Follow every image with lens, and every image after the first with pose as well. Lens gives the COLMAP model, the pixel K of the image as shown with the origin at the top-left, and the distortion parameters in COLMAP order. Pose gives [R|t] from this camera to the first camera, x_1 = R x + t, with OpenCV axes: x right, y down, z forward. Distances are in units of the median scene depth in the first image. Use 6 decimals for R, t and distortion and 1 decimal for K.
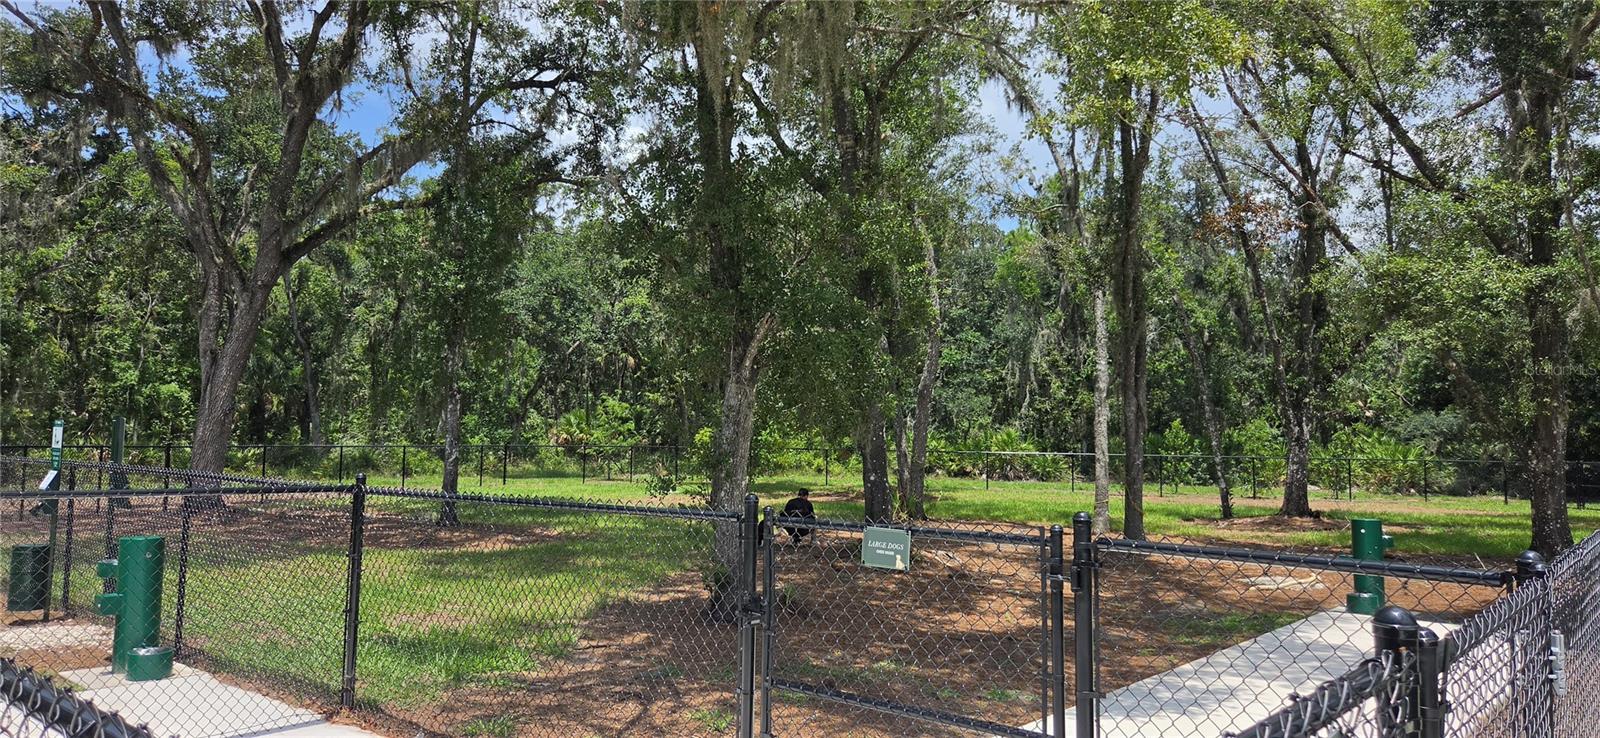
lens RADIAL K [[1083.1, 0, 788.8], [0, 1083.1, 366.2], [0, 0, 1]] dist [0.093349, -0.088299]
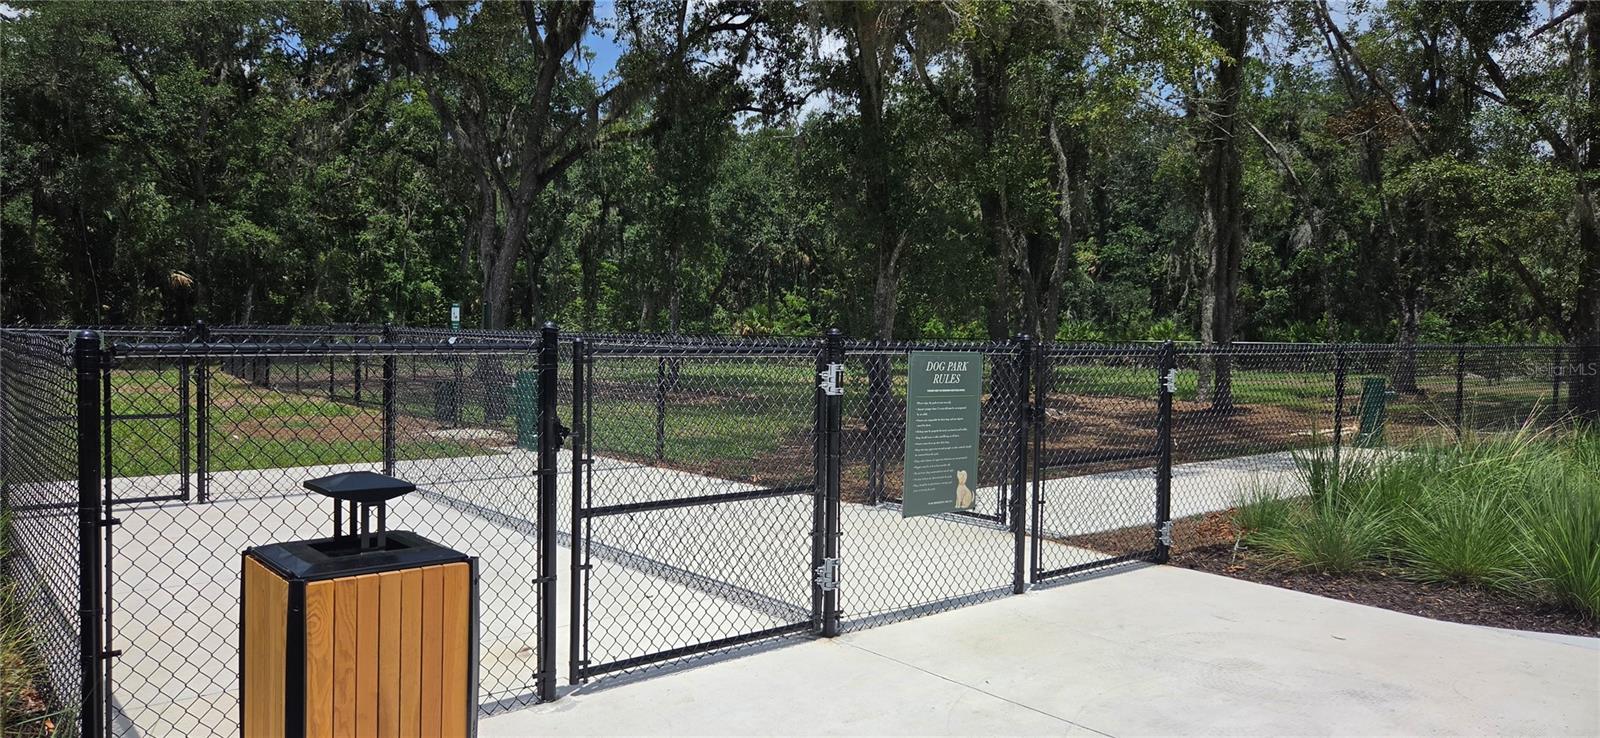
lens RADIAL K [[1083.1, 0, 788.8], [0, 1083.1, 366.2], [0, 0, 1]] dist [0.093349, -0.088299]
pose [[0.987205, 0.006606, -0.159321, 0.021693], [0.008589, 0.995488, 0.094497, -0.001824], [0.159227, -0.094656, 0.982694, -0.174714]]
